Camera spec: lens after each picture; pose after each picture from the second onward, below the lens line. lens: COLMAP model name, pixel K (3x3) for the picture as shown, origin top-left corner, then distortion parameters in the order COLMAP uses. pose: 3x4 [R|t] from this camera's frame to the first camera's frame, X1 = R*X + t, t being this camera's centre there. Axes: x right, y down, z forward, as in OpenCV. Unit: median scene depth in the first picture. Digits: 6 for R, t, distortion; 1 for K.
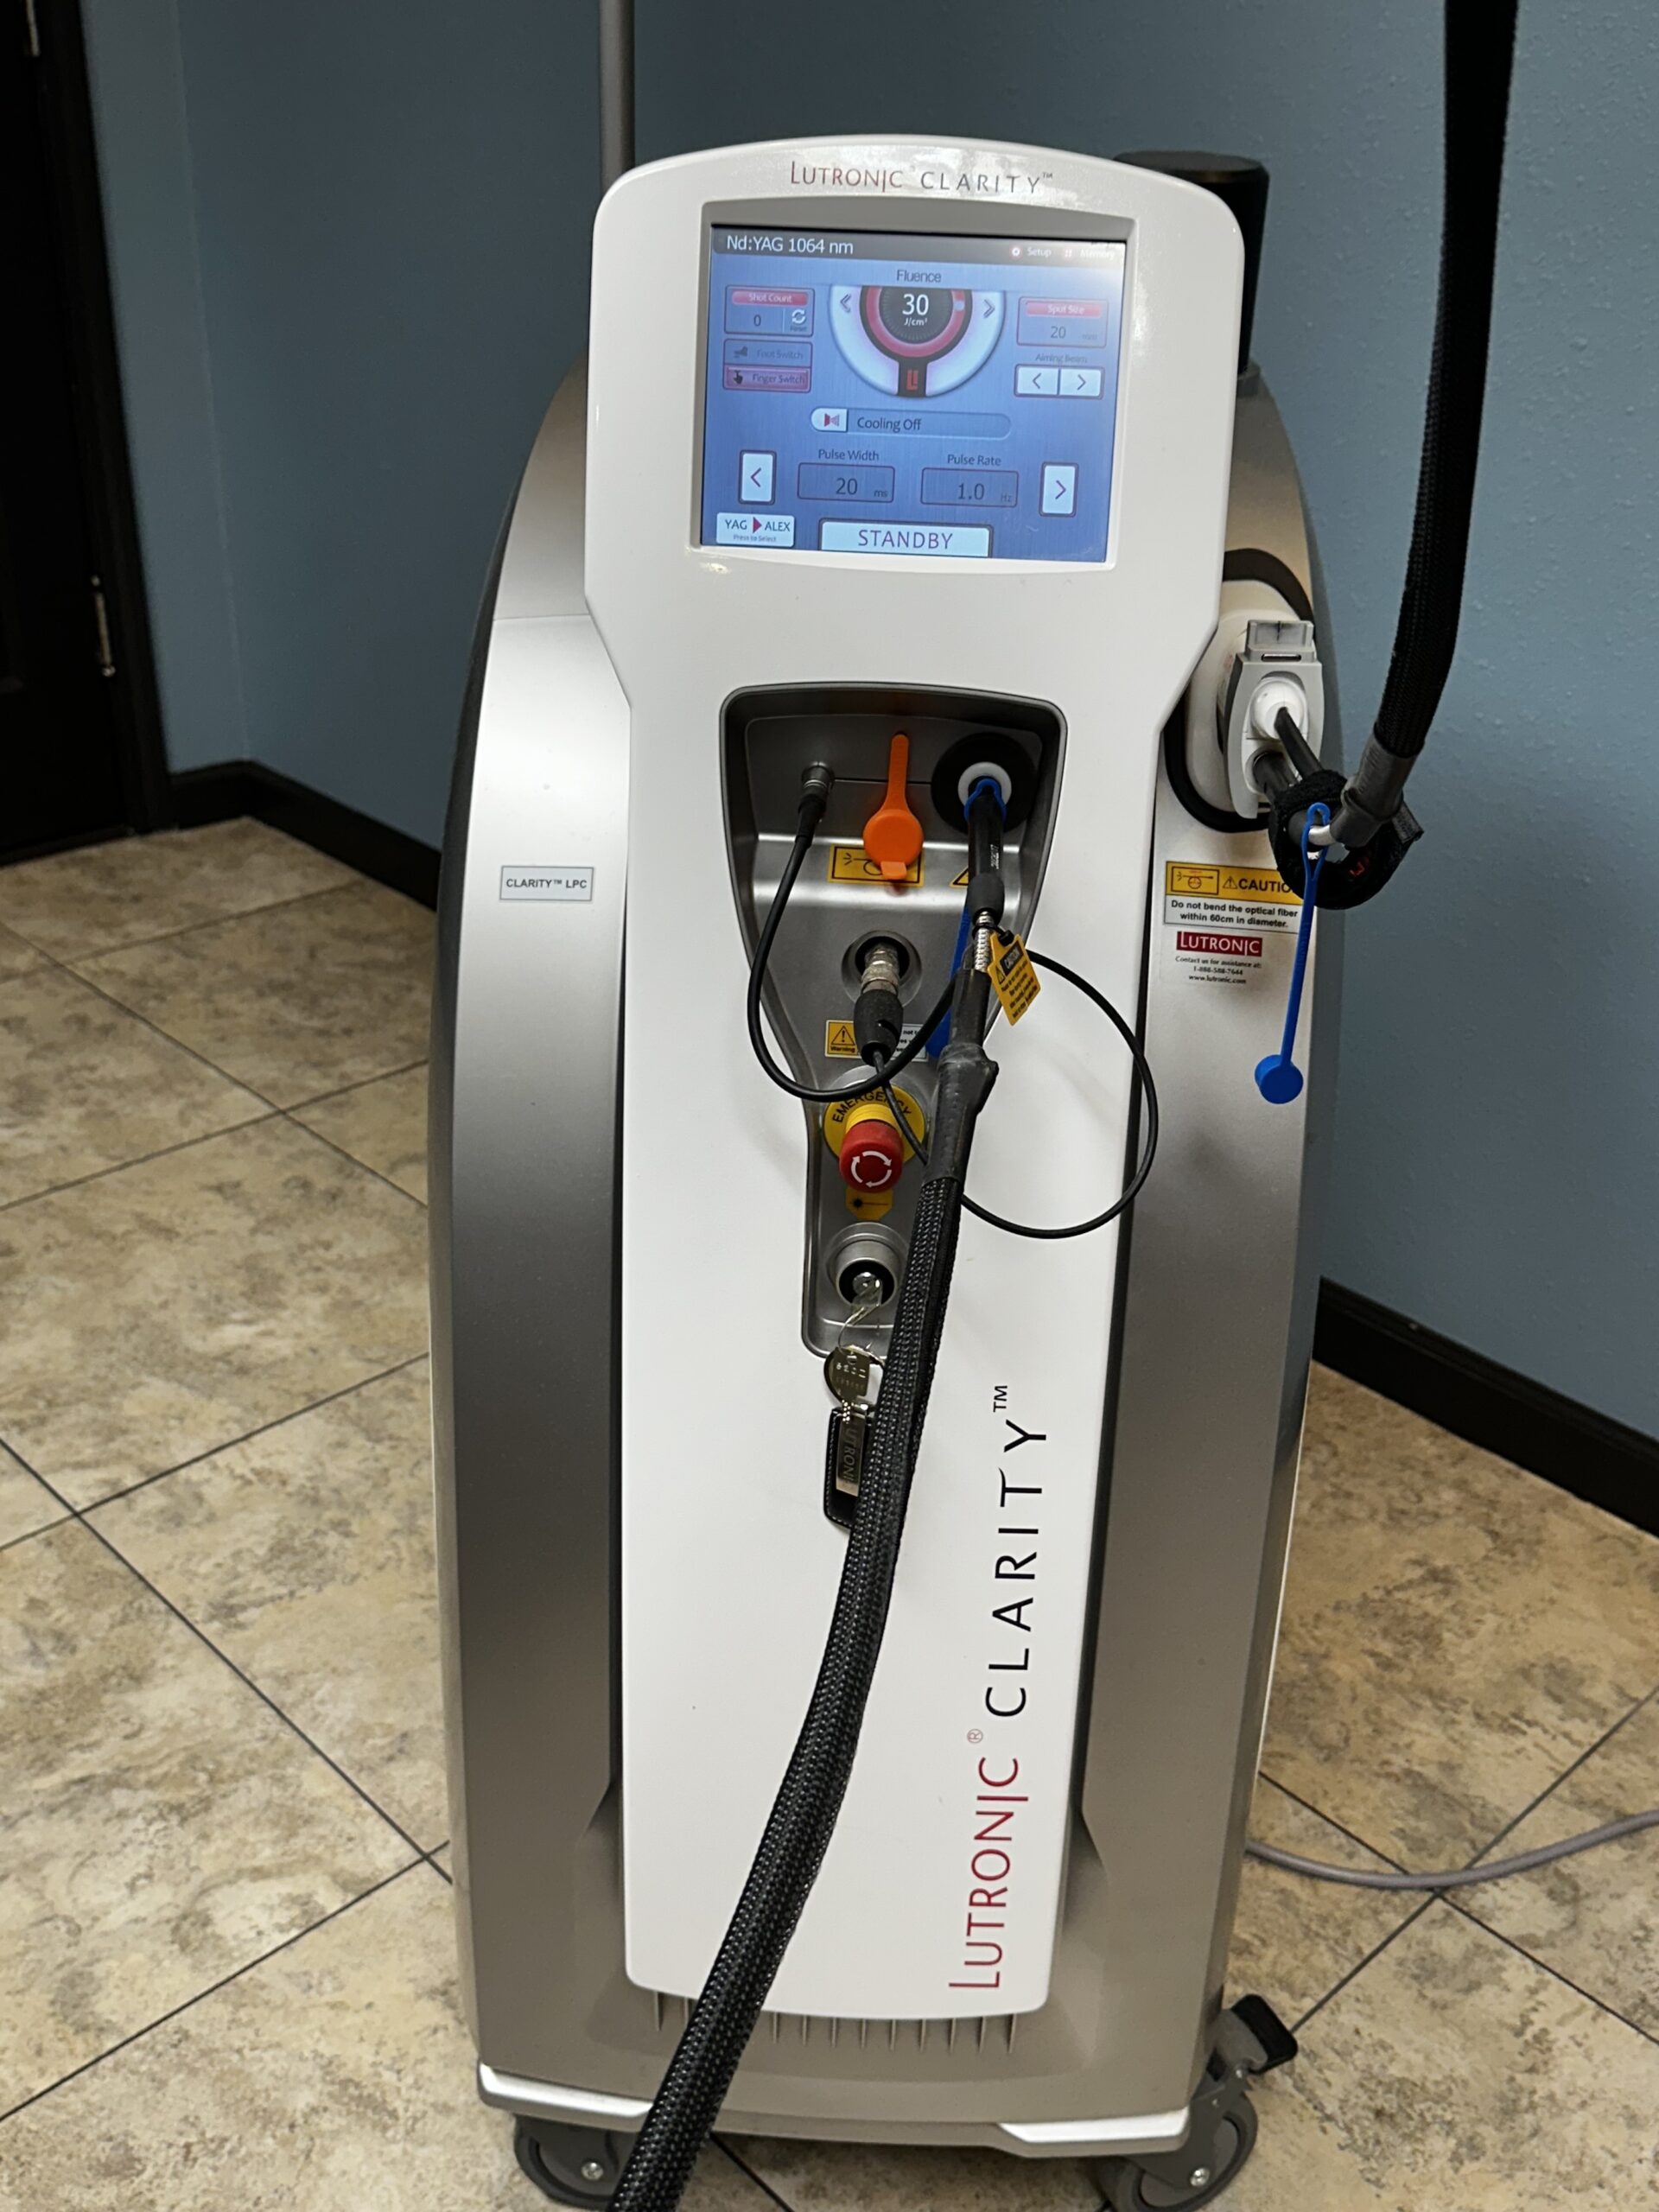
lens RADIAL K [[2003.4, 0, 828.4], [0, 2003.4, 1110.0], [0, 0, 1]] dist [0.007598, -0.003592]
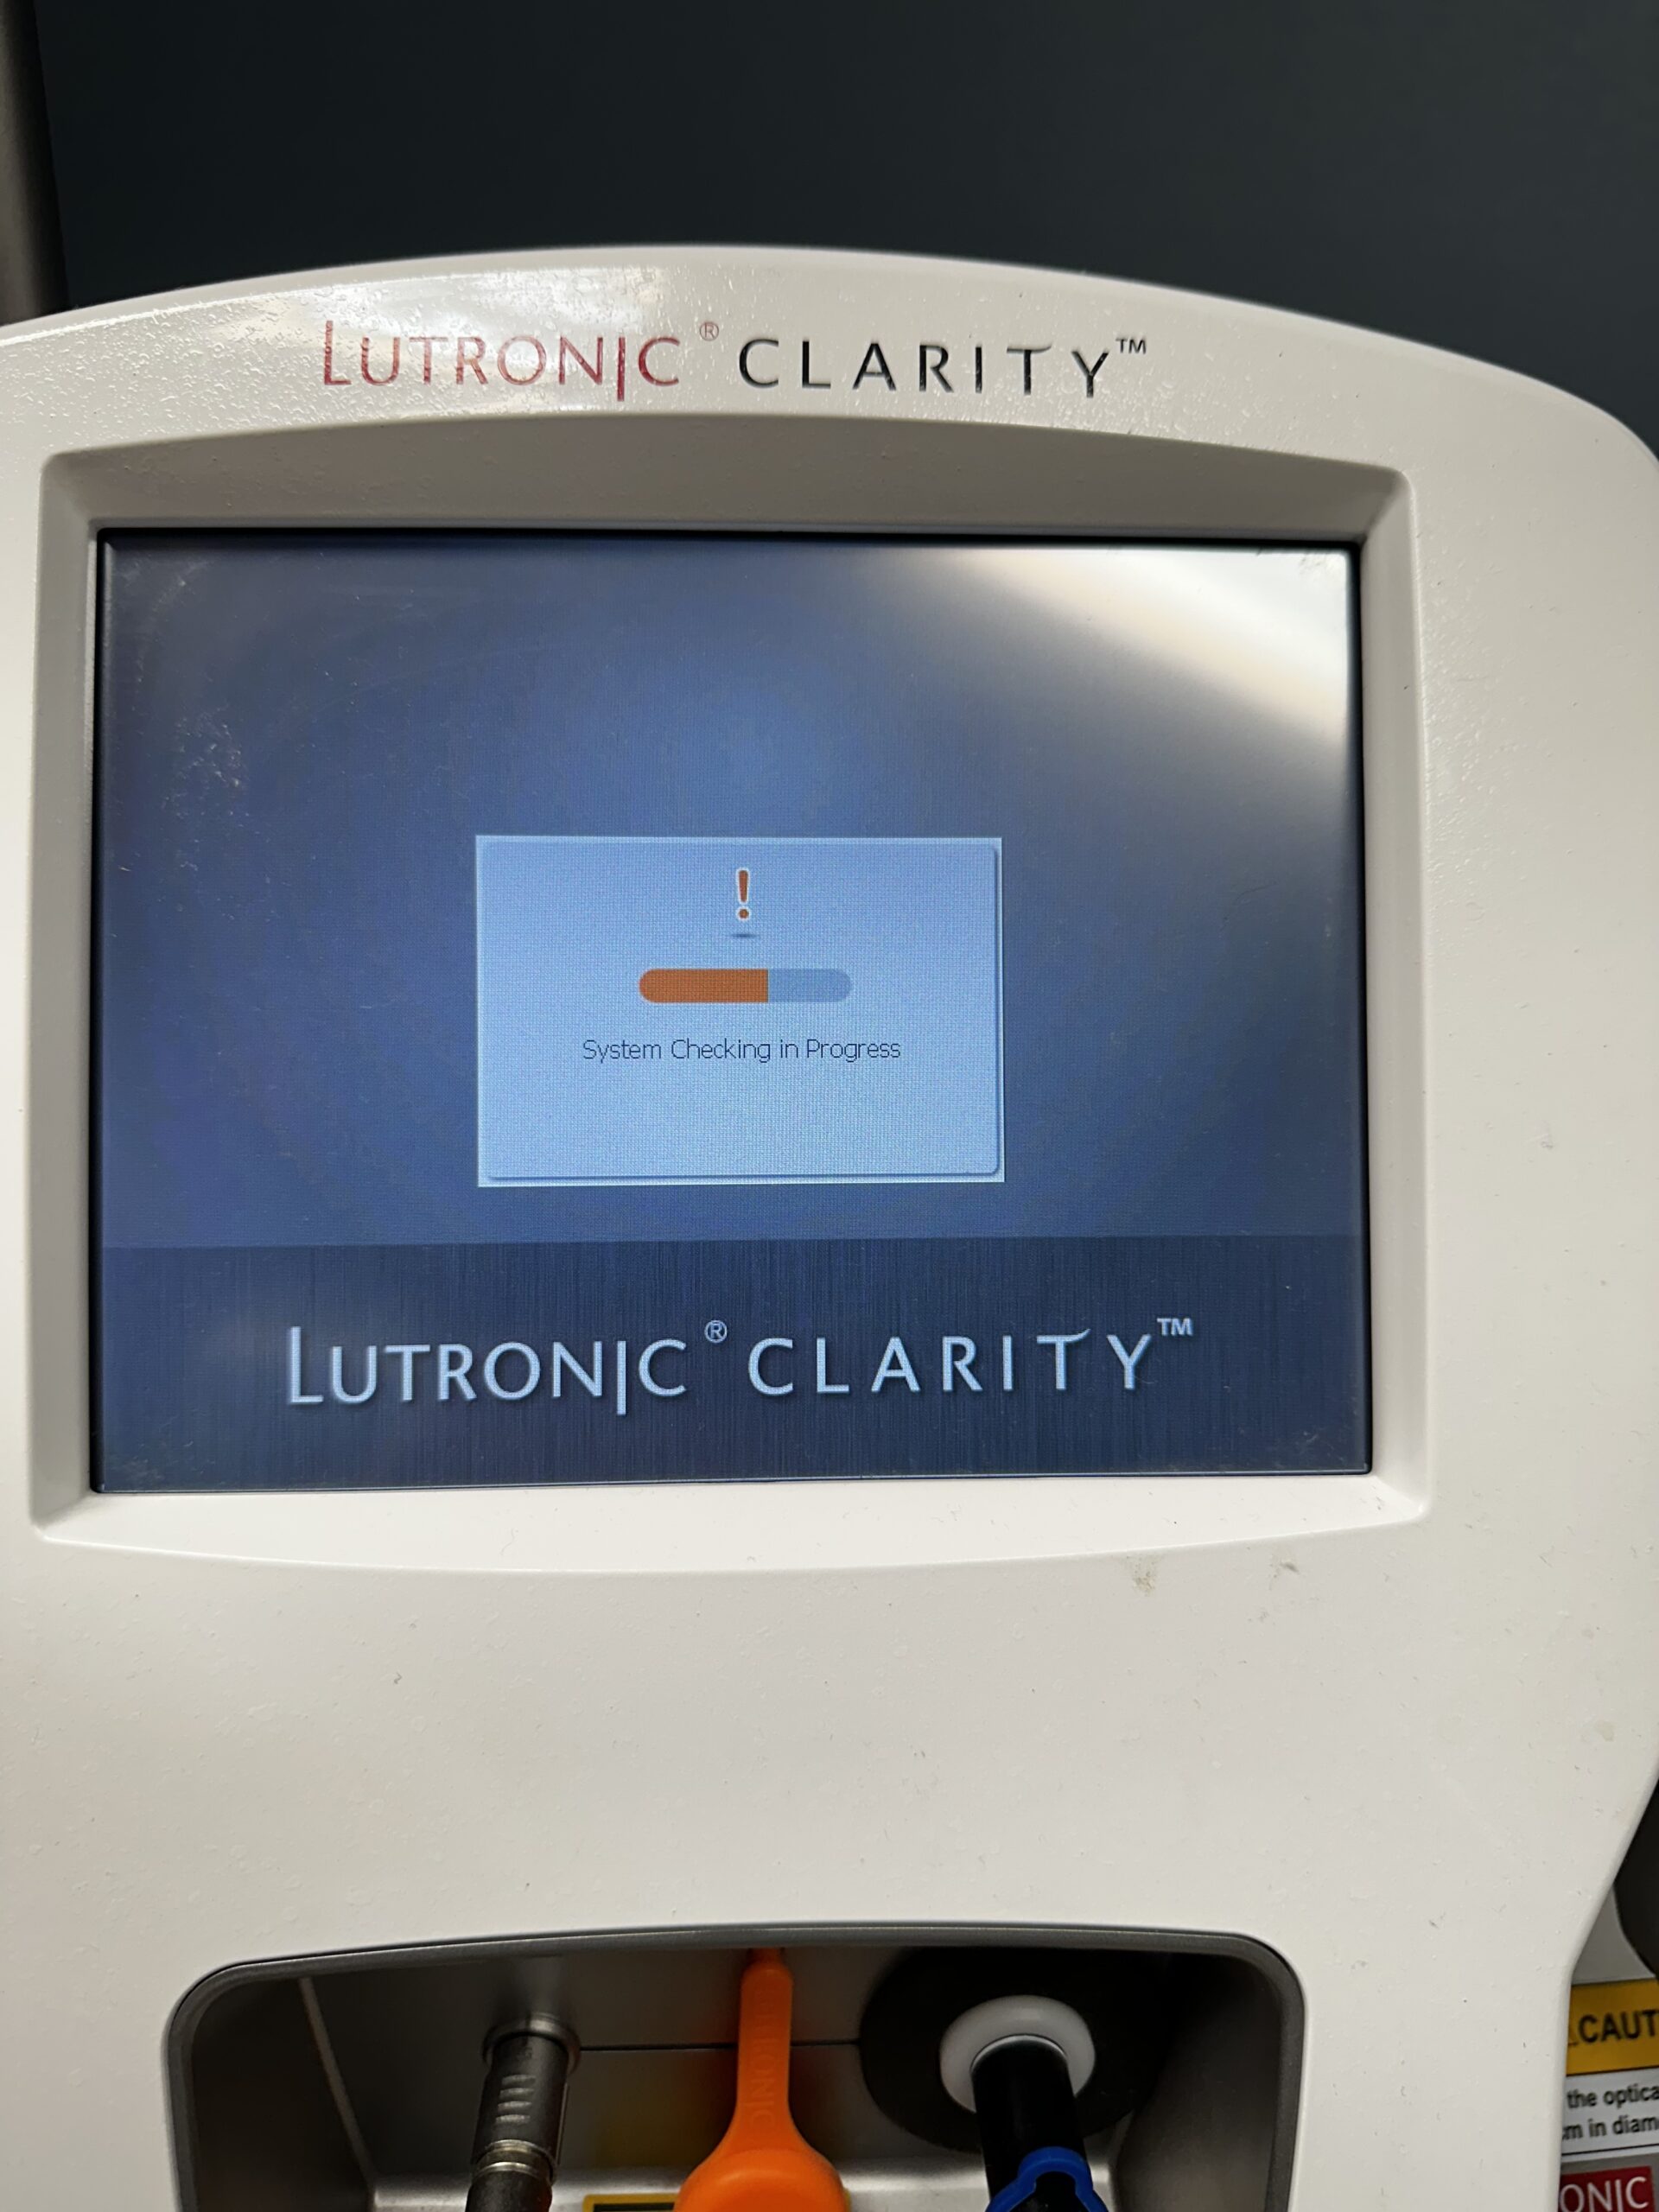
lens RADIAL K [[1559.5, 0, 824.9], [0, 1559.5, 1115.0], [0, 0, 1]] dist [-0.019599, 0.000124]
pose [[0.994560, -0.050156, 0.091294, 0.030317], [0.064977, 0.983747, -0.167394, -0.294310], [-0.081414, 0.172416, 0.981654, 0.751107]]
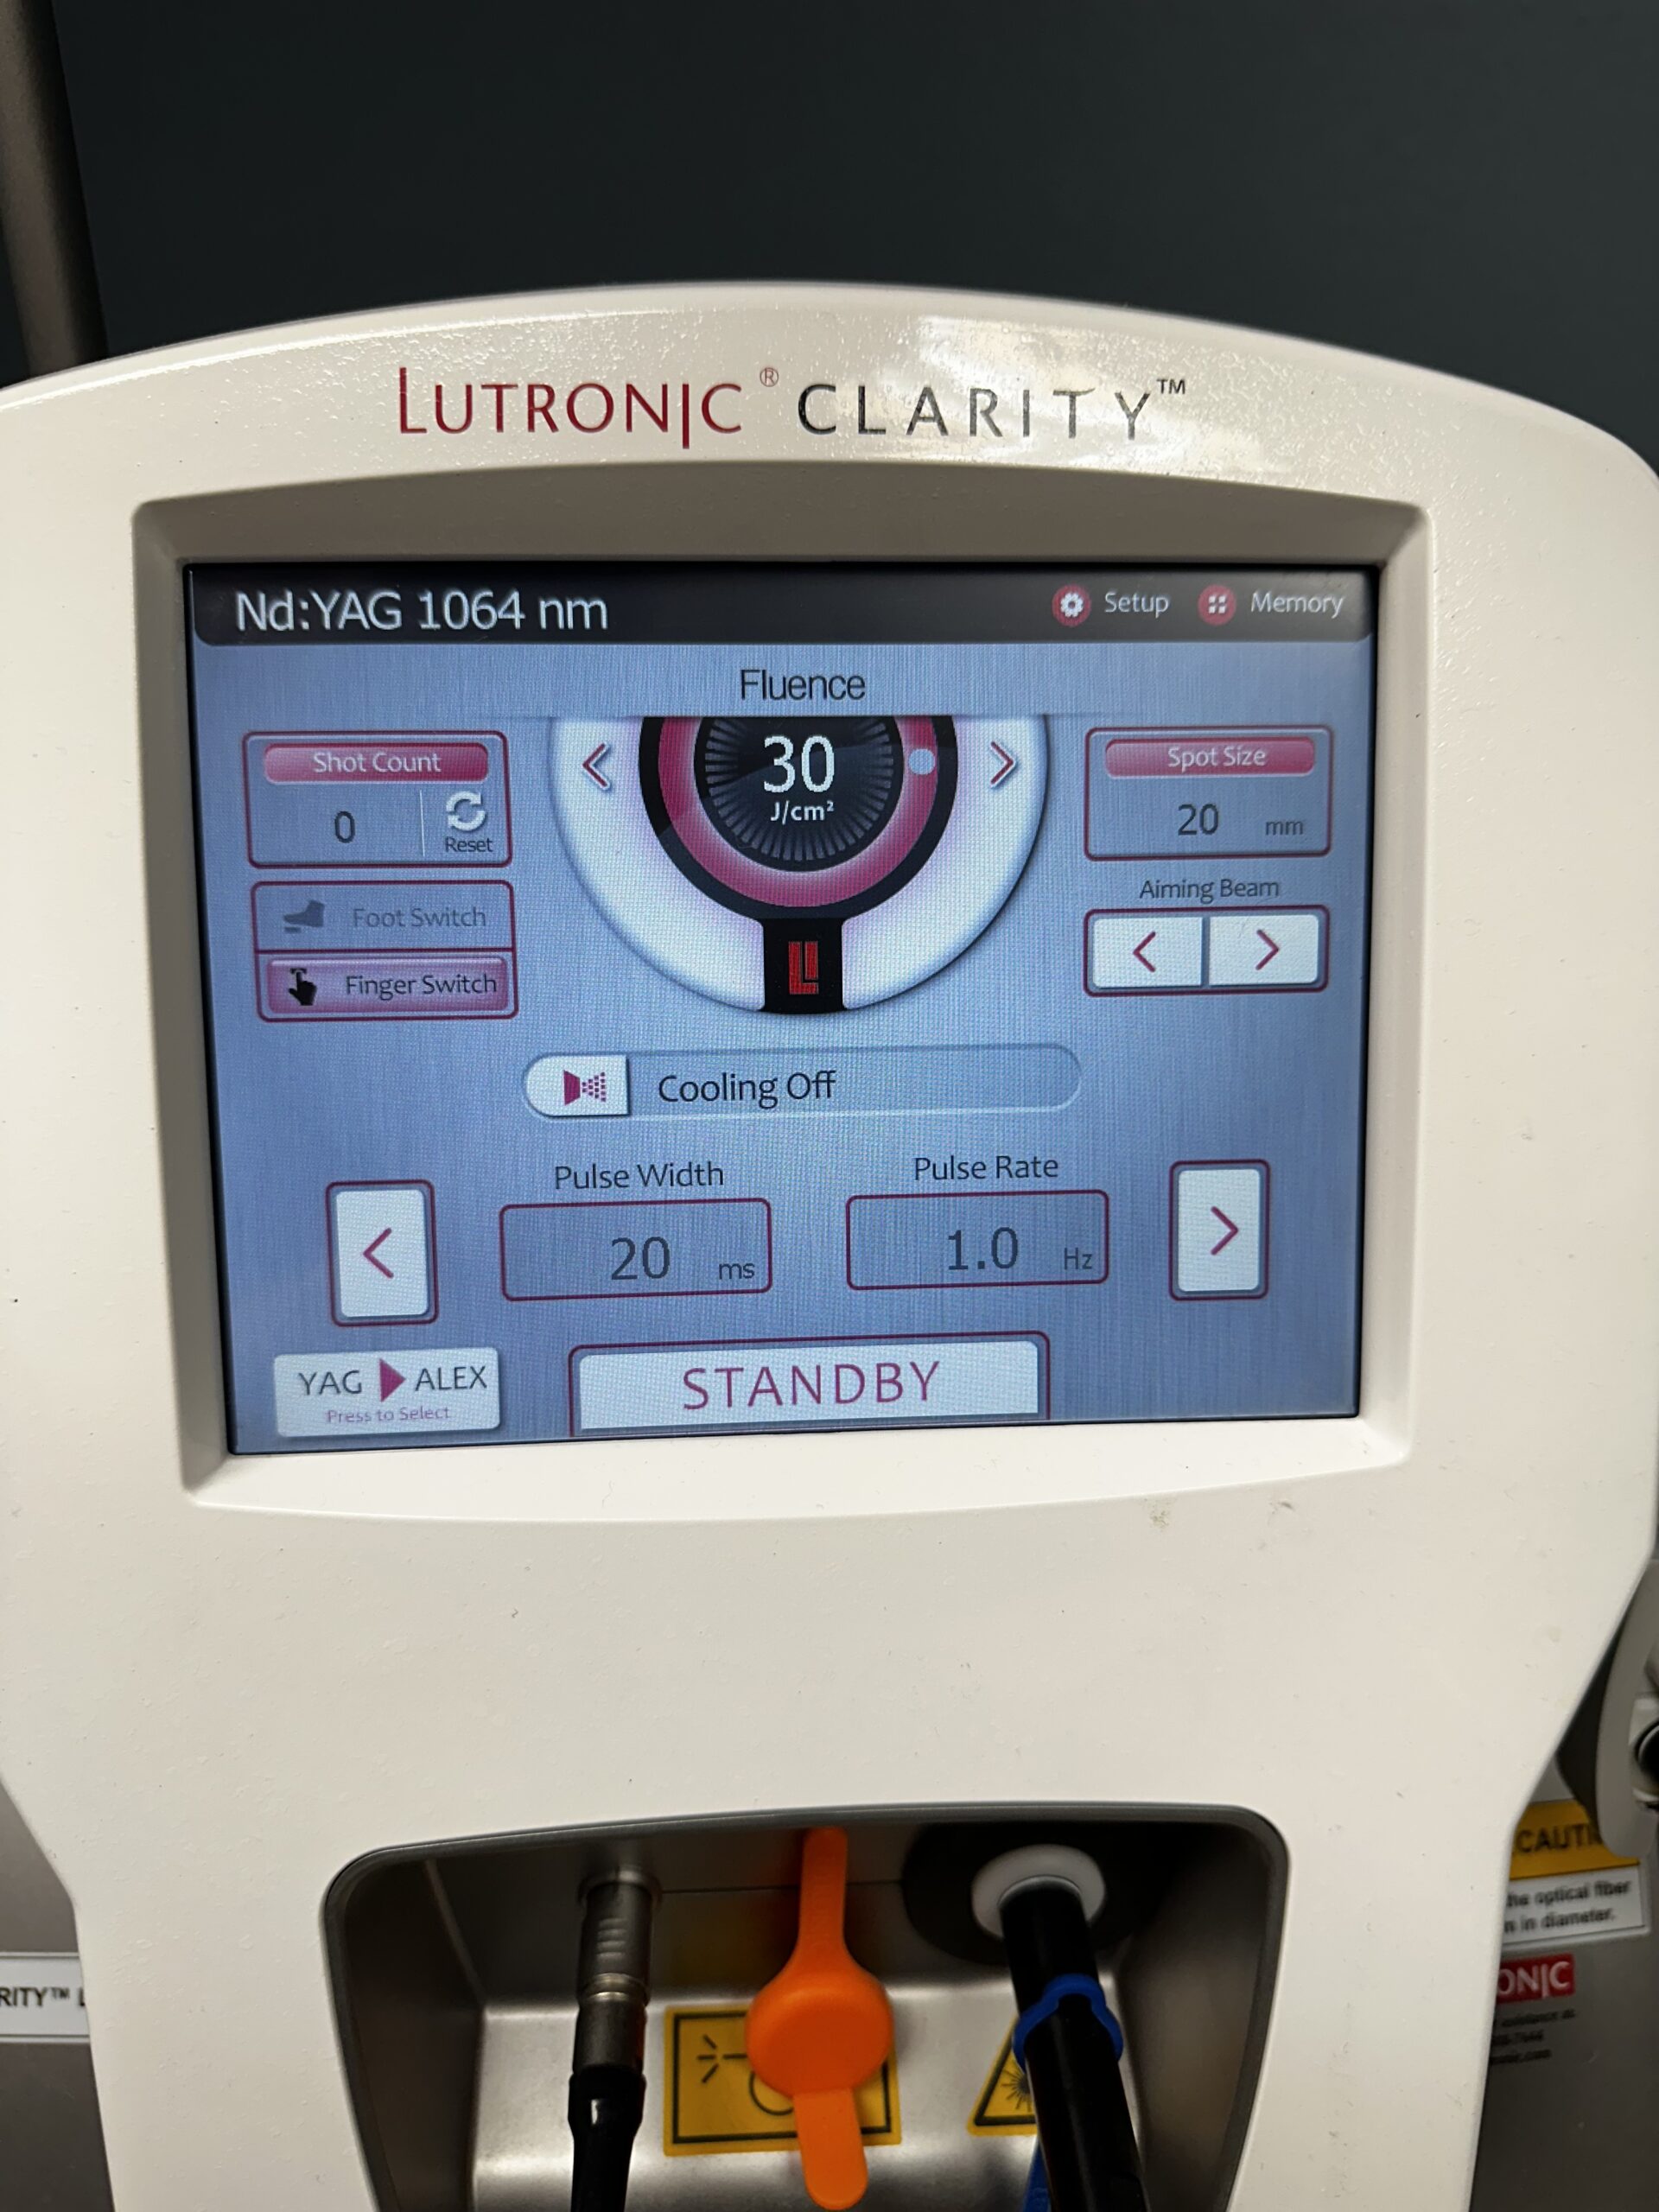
lens RADIAL K [[1545.7, 0, 830.0], [0, 1545.7, 1113.4], [0, 0, 1]] dist [0.004389, -0.024380]
pose [[0.992263, -0.070642, 0.102102, 0.016711], [0.075191, 0.996309, -0.041404, -0.324967], [-0.098800, 0.048761, 0.993912, 0.724996]]
